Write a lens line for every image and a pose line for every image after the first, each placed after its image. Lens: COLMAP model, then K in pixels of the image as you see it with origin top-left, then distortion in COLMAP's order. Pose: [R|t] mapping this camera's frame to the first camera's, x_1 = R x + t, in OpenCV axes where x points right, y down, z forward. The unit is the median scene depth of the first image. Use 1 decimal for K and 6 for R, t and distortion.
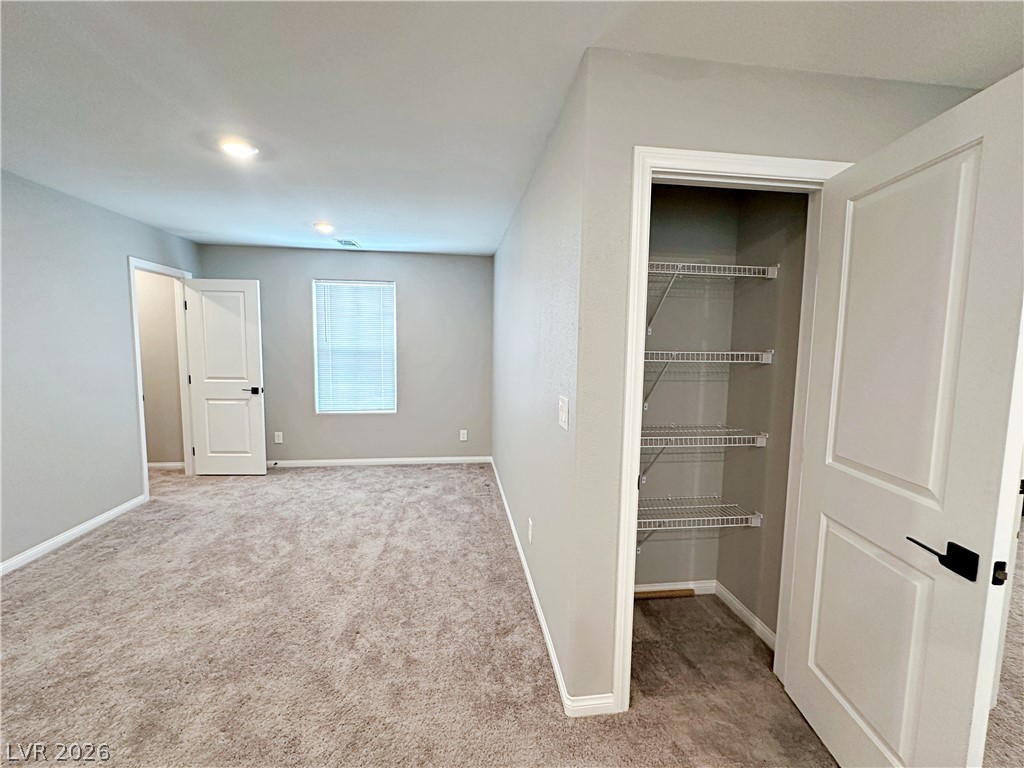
lens RADIAL K [[426.6, 0, 511.4], [0, 426.6, 386.0], [0, 0, 1]] dist [-0.001193, -0.000013]
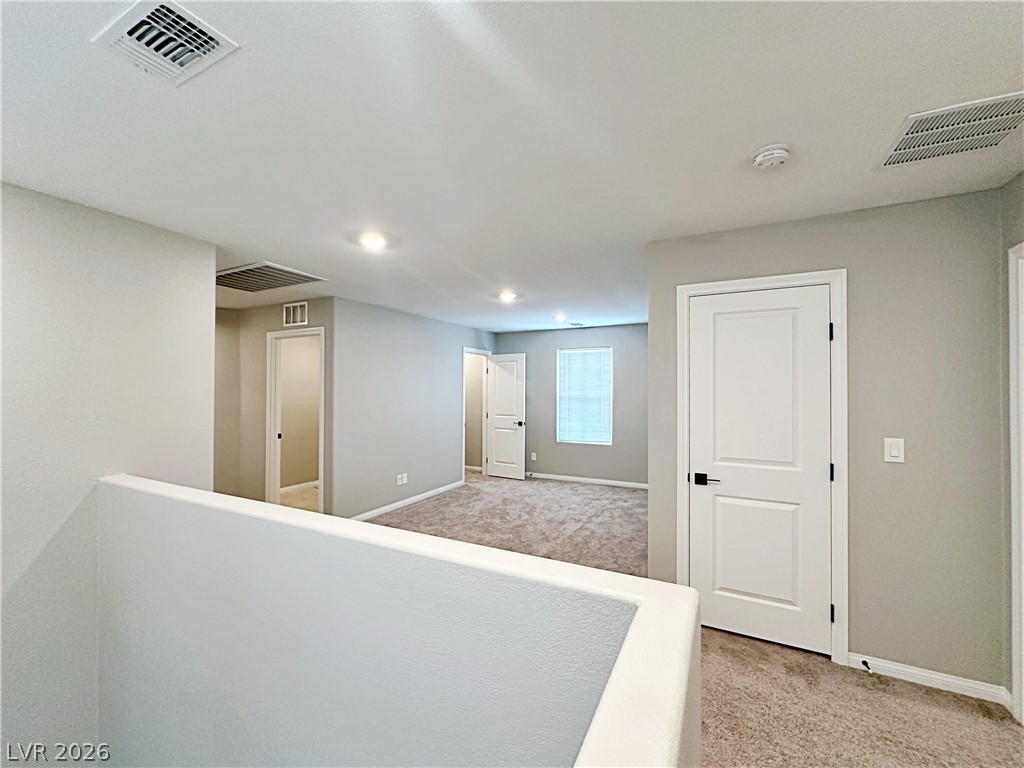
lens RADIAL K [[426.6, 0, 511.4], [0, 426.6, 386.0], [0, 0, 1]] dist [-0.001193, -0.000013]
pose [[0.819809, -0.017817, -0.572360, 0.292373], [-0.045860, 0.994263, -0.096637, 0.029825], [0.570798, 0.105473, 0.814288, -0.328793]]
